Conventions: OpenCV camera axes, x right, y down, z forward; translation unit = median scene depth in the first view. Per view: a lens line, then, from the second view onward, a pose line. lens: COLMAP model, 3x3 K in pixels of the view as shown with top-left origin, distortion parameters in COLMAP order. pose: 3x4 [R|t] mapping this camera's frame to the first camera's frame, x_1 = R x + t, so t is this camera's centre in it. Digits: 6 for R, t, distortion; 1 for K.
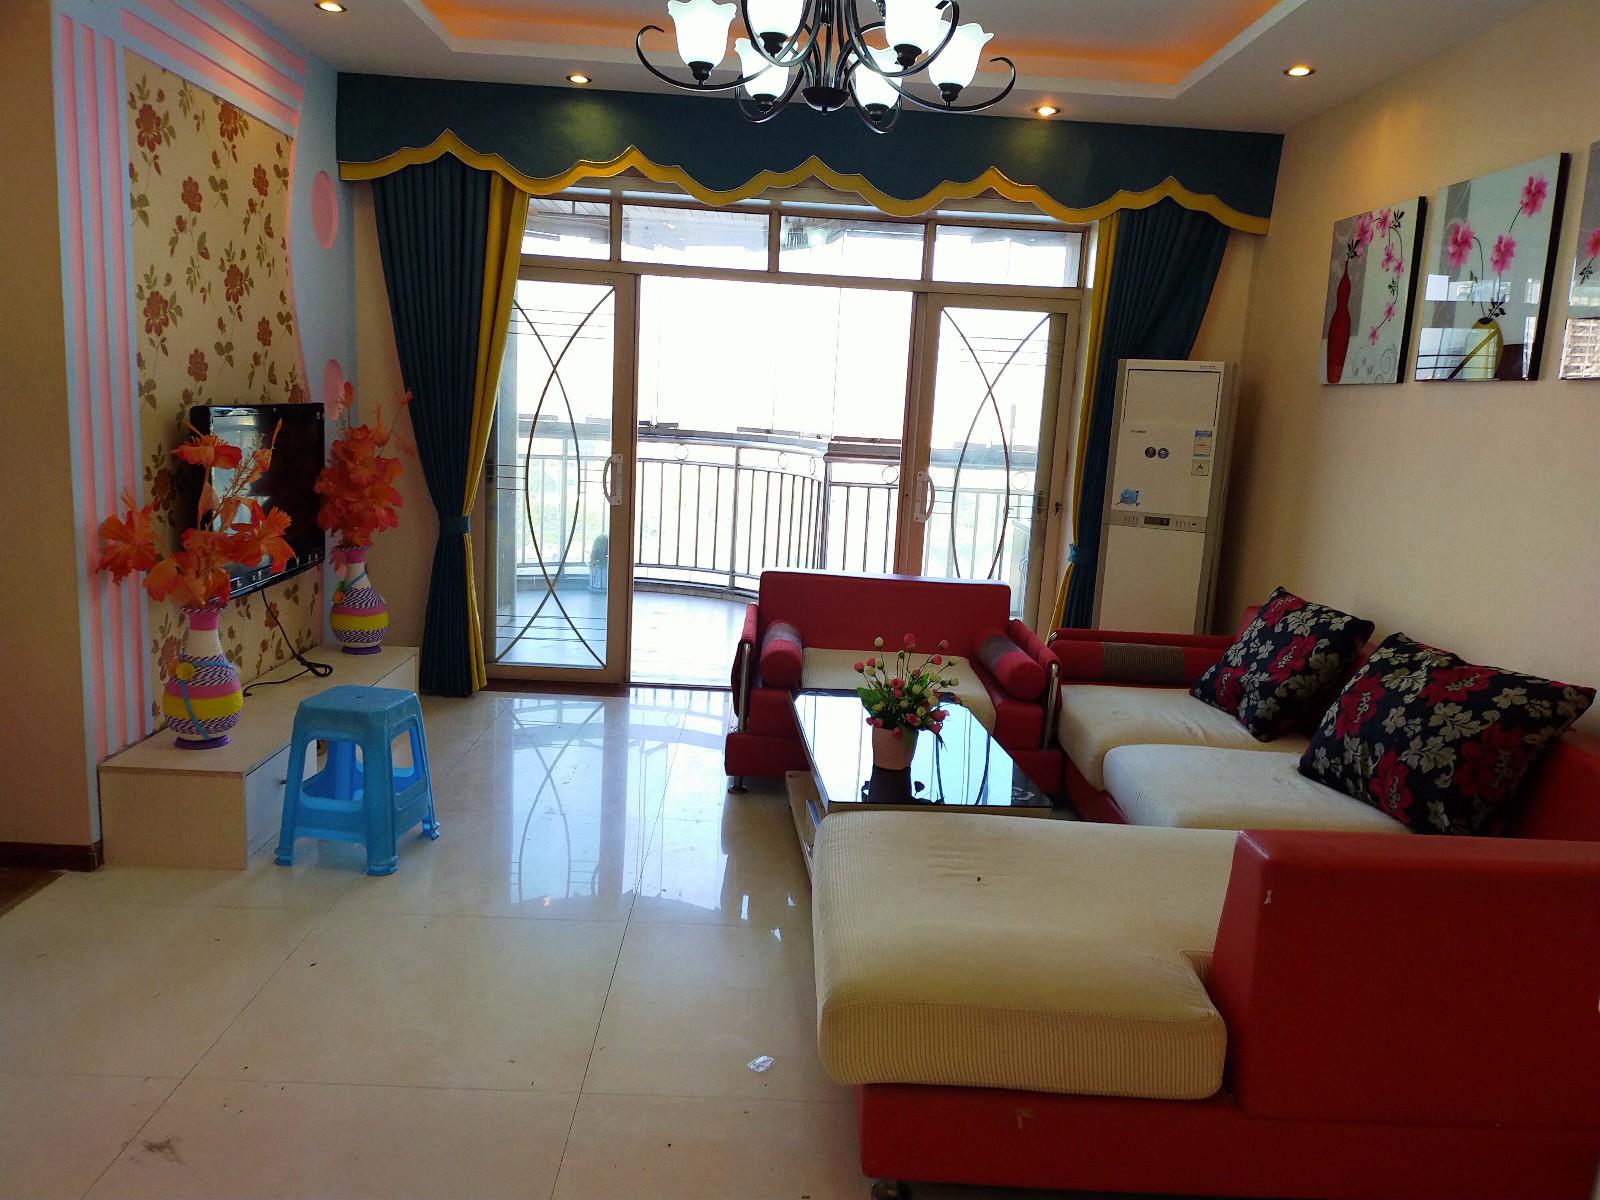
lens RADIAL K [[1223.6, 0, 799.8], [0, 1223.6, 611.5], [0, 0, 1]] dist [0.081014, -0.091595]
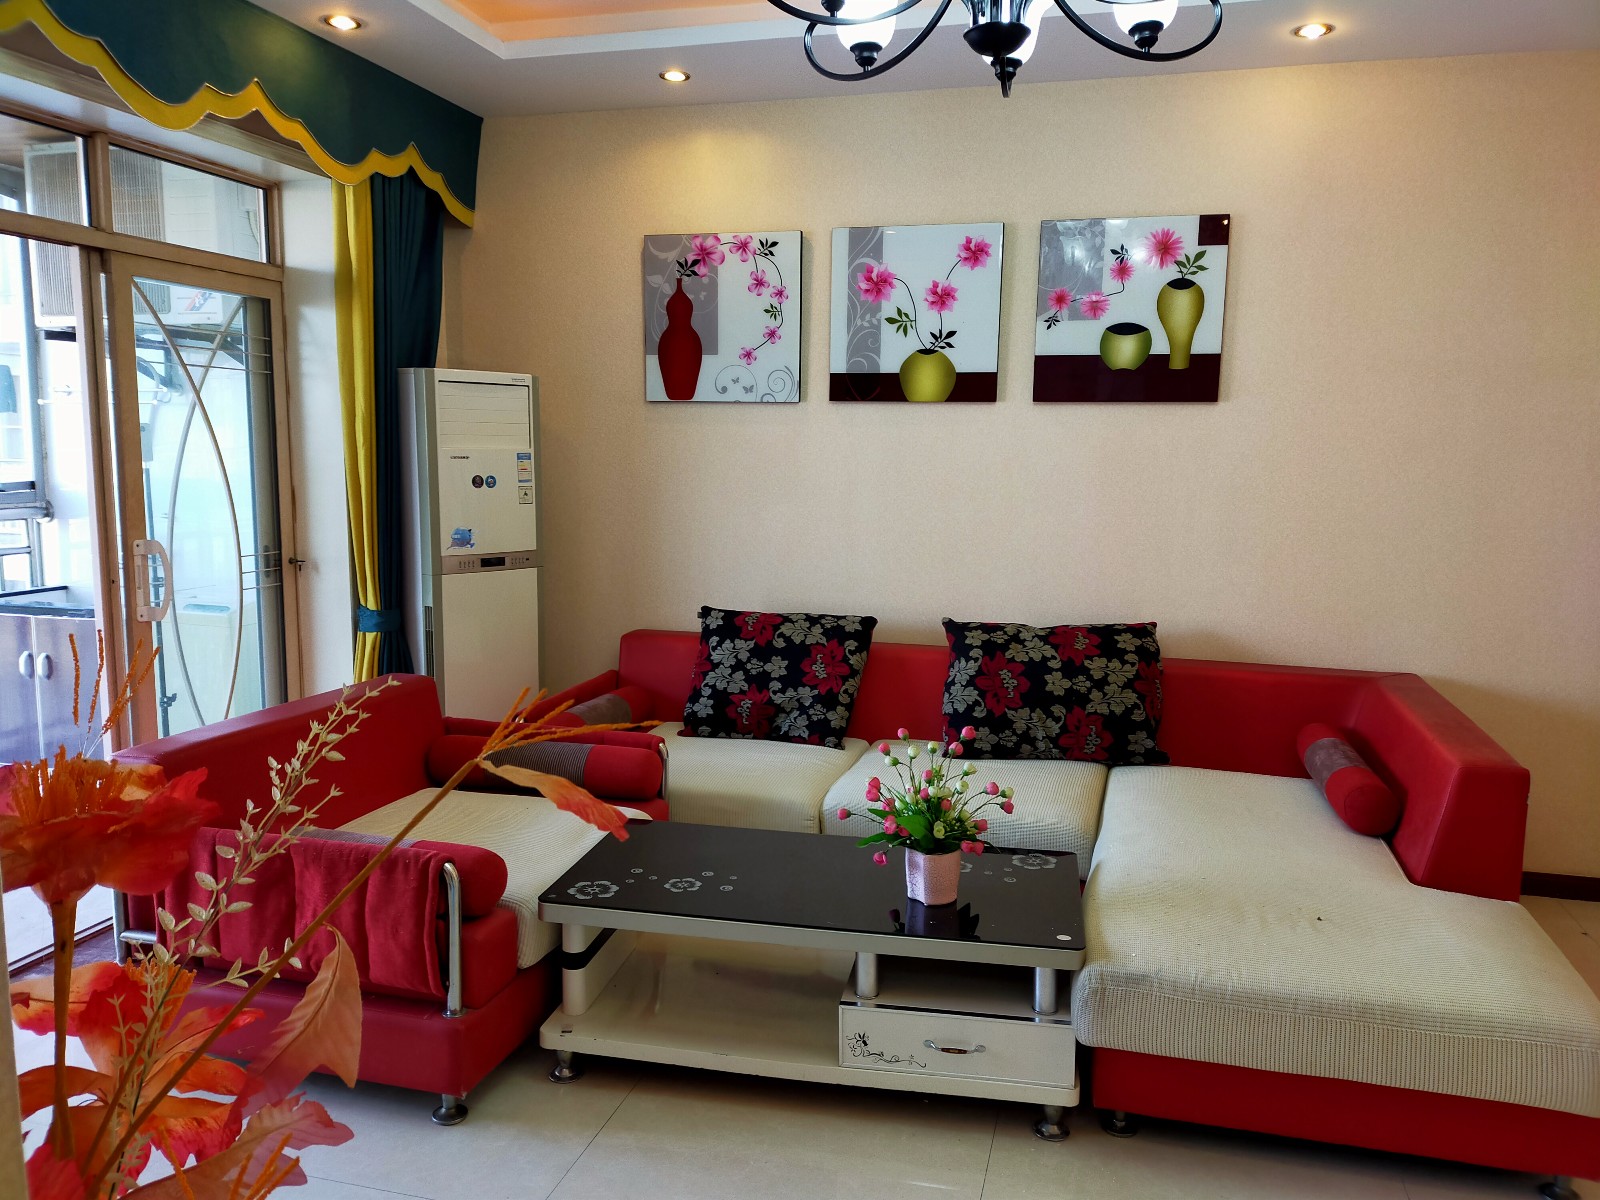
lens RADIAL K [[1223.6, 0, 799.8], [0, 1223.6, 611.5], [0, 0, 1]] dist [0.081014, -0.091595]
pose [[0.272855, -0.186214, 0.943861, -0.453310], [0.169102, 0.975097, 0.143492, -0.125417], [-0.947077, 0.120456, 0.297550, 0.554131]]
